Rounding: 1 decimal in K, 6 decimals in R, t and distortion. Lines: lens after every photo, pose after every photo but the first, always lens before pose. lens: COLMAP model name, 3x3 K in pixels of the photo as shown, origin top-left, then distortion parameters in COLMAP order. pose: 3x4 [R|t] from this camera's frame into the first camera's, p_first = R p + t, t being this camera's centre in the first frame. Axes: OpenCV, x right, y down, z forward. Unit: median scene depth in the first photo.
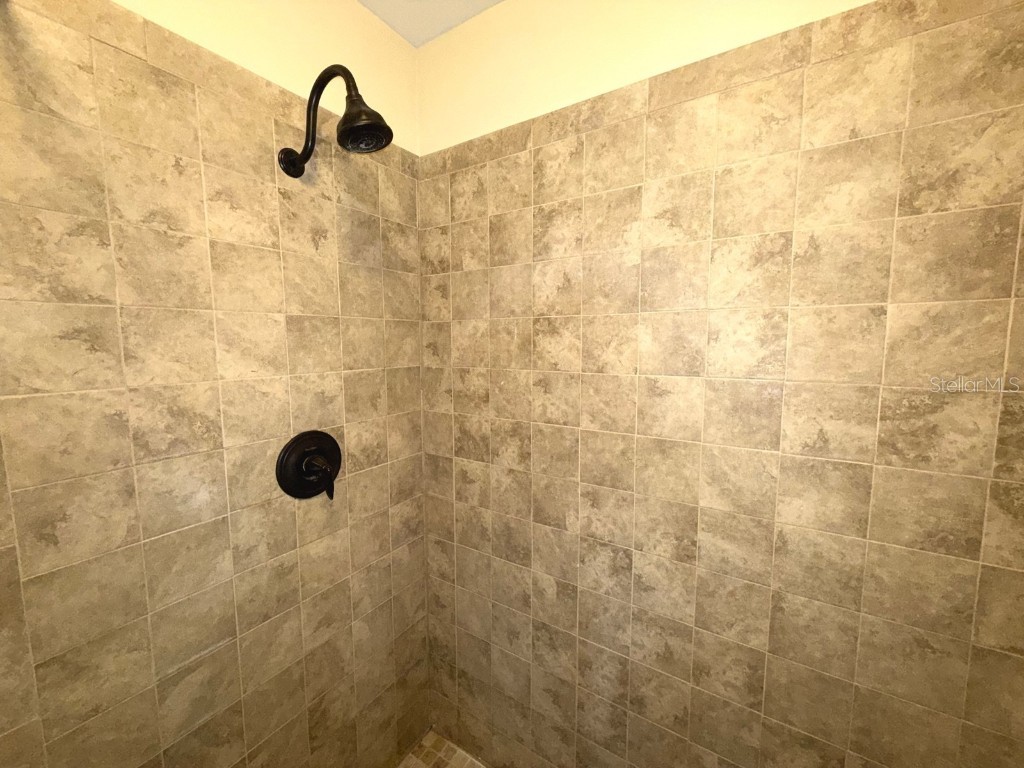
lens RADIAL K [[407.8, 0, 513.5], [0, 407.8, 385.2], [0, 0, 1]] dist [-0.000547, -0.000025]
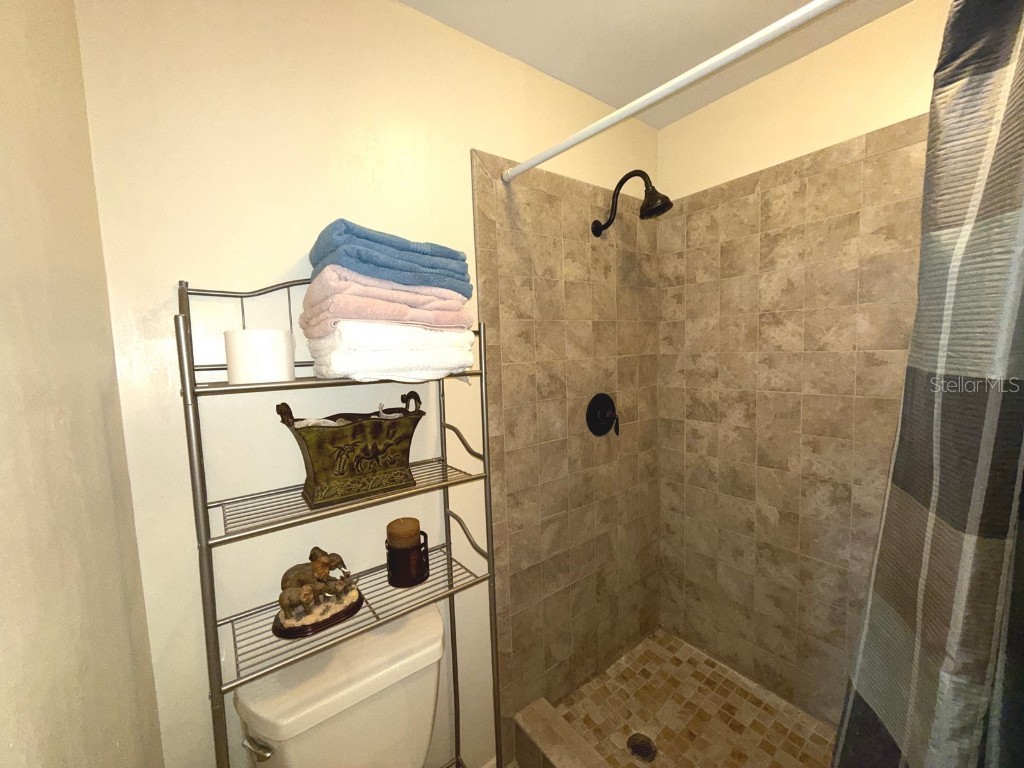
lens RADIAL K [[407.8, 0, 512.7], [0, 407.8, 384.8], [0, 0, 1]] dist [-0.000547, -0.000025]
pose [[0.937100, -0.002080, -0.349055, -0.283434], [-0.002363, 0.999922, -0.012303, 0.105270], [0.349054, 0.012353, 0.937021, -0.642956]]
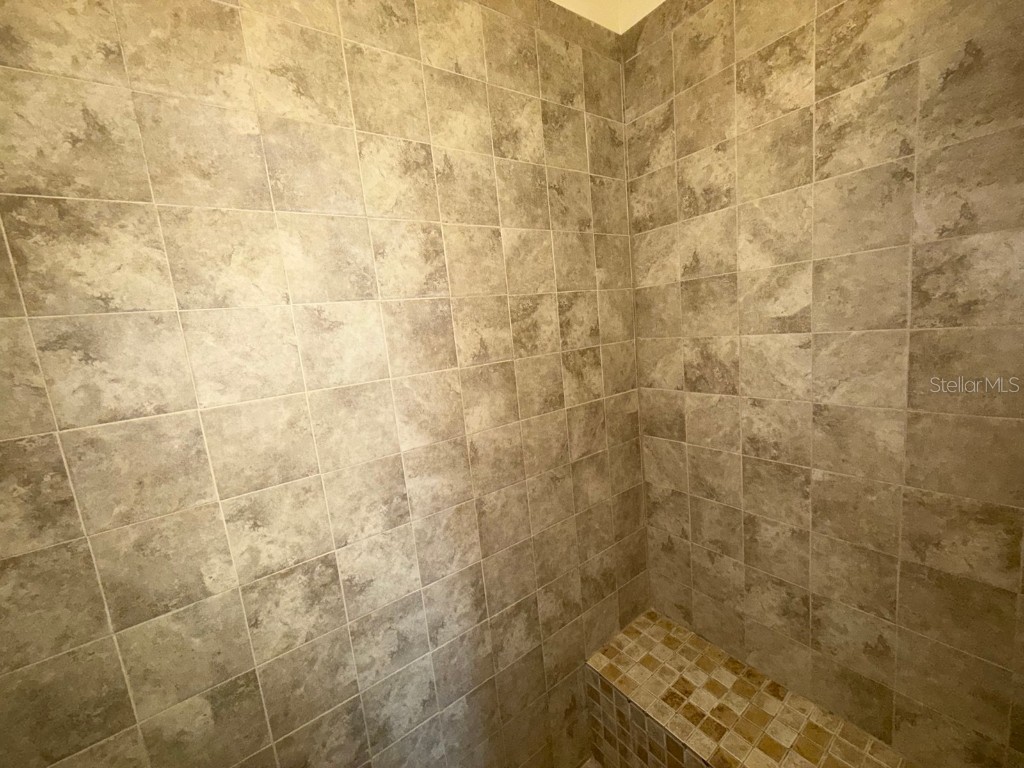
lens RADIAL K [[407.8, 0, 513.6], [0, 407.8, 381.8], [0, 0, 1]] dist [-0.000547, -0.000025]
pose [[0.361040, -0.169185, 0.917075, -0.210215], [0.191608, 0.975882, 0.104601, 0.100779], [-0.912654, 0.137954, 0.384749, 0.408273]]
